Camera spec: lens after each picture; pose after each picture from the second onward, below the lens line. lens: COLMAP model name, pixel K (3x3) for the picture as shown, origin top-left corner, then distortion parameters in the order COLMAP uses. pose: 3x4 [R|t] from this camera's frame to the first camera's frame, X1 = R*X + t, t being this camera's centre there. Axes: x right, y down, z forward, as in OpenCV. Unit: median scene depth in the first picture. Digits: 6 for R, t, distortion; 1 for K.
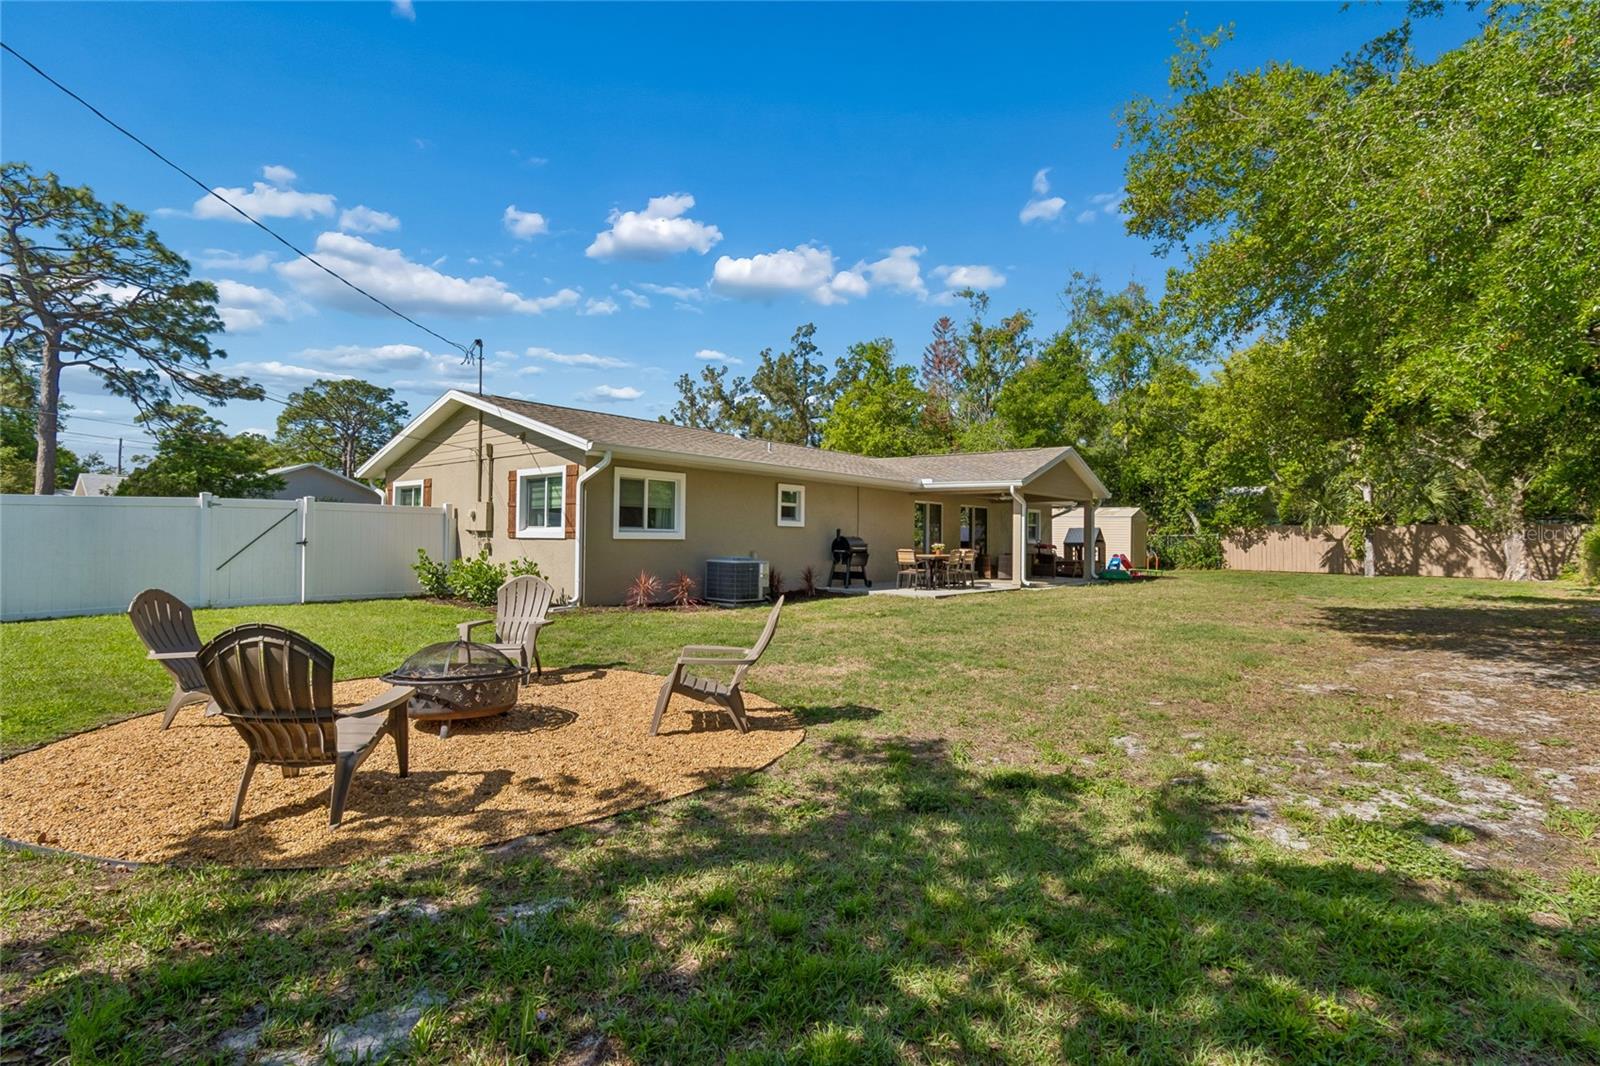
lens RADIAL K [[733.4, 0, 800.0], [0, 733.4, 533.0], [0, 0, 1]] dist [0.002427, 0.000197]
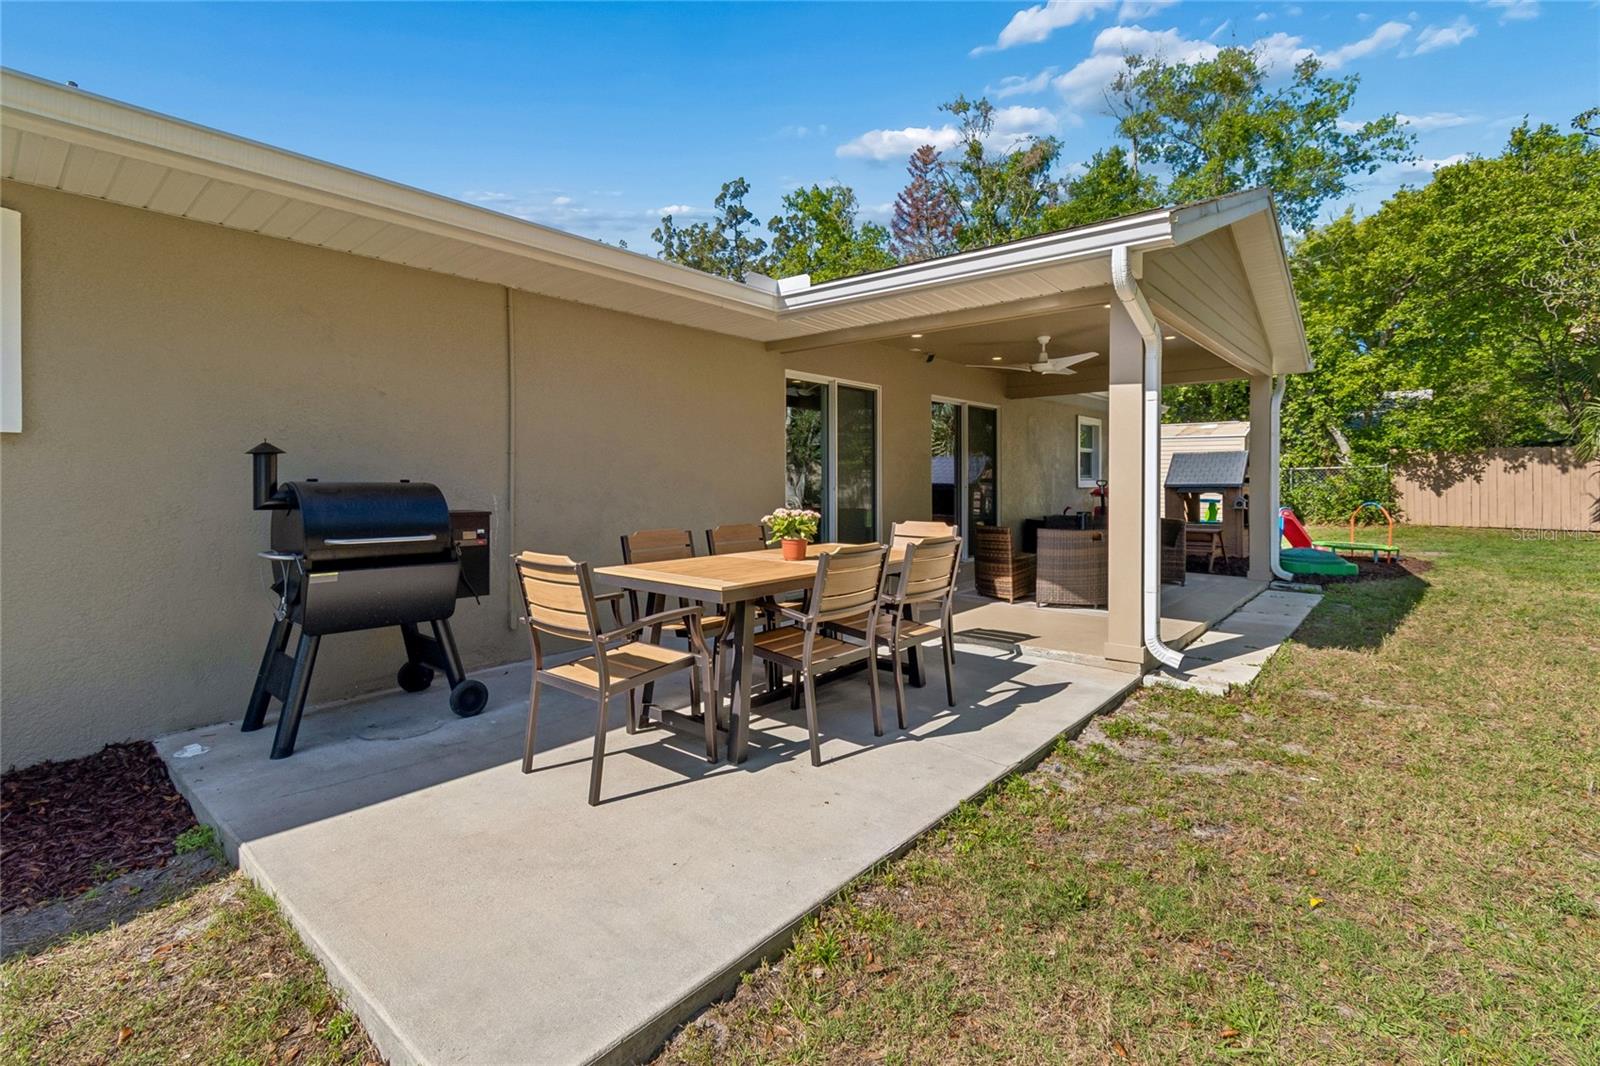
lens RADIAL K [[737.7, 0, 801.6], [0, 737.7, 485.3], [0, 0, 1]] dist [-0.000437, -0.000099]
pose [[0.999896, -0.014439, -0.000177, 0.099842], [0.014440, 0.999771, 0.015803, 0.001847], [-0.000051, -0.015804, 0.999875, 0.404740]]
